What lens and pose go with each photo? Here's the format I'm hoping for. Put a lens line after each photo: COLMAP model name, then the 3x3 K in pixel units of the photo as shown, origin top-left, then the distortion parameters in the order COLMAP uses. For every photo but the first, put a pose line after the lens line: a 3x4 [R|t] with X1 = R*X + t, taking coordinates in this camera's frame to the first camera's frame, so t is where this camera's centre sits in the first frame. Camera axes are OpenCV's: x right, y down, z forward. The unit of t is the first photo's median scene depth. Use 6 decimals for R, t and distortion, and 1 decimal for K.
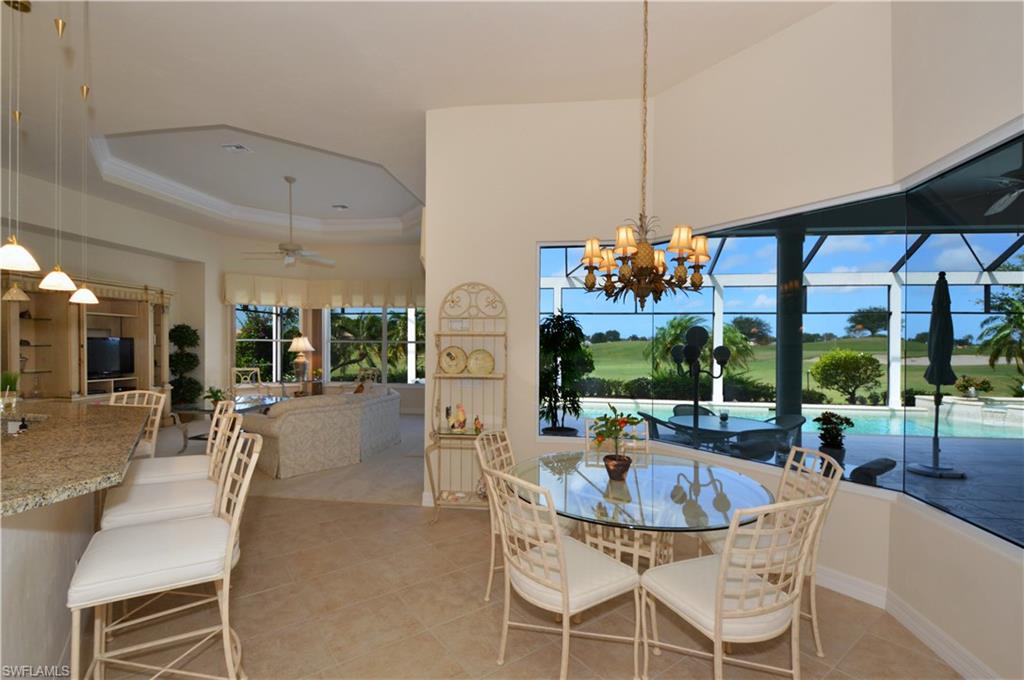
lens RADIAL K [[465.0, 0, 512.0], [0, 465.0, 340.0], [0, 0, 1]] dist [-0.000586, -0.000300]
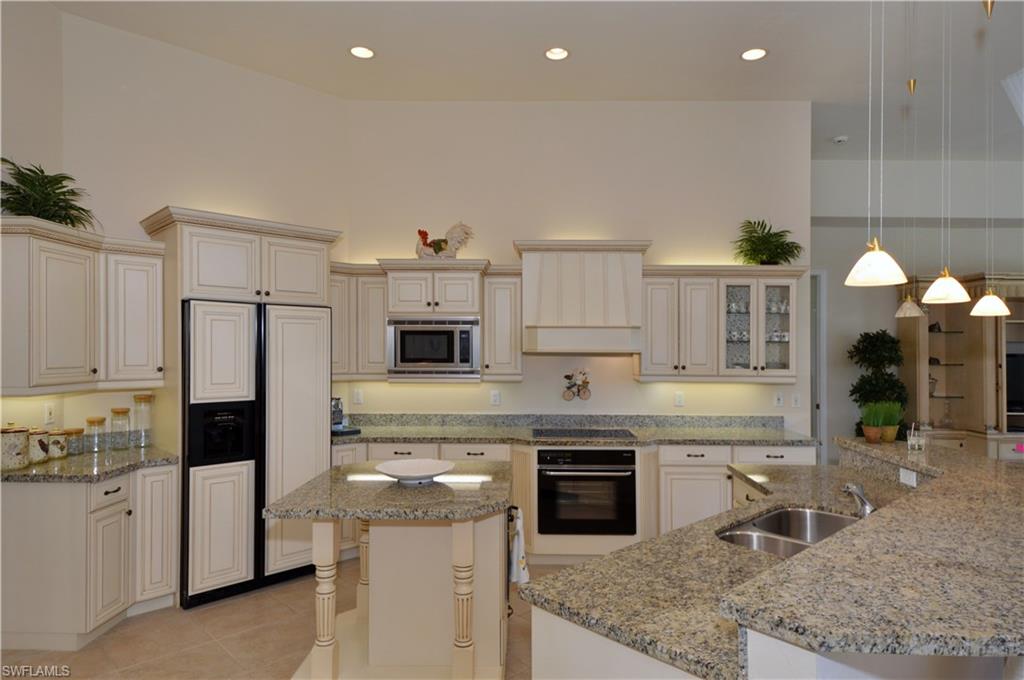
lens RADIAL K [[599.7, 0, 512.0], [0, 599.7, 340.0], [0, 0, 1]] dist [0.000929, 0.000783]
pose [[0.129872, -0.008885, -0.991491, -0.073132], [-0.006187, 0.999933, -0.009771, -0.017066], [0.991512, 0.007403, 0.129808, 0.103150]]
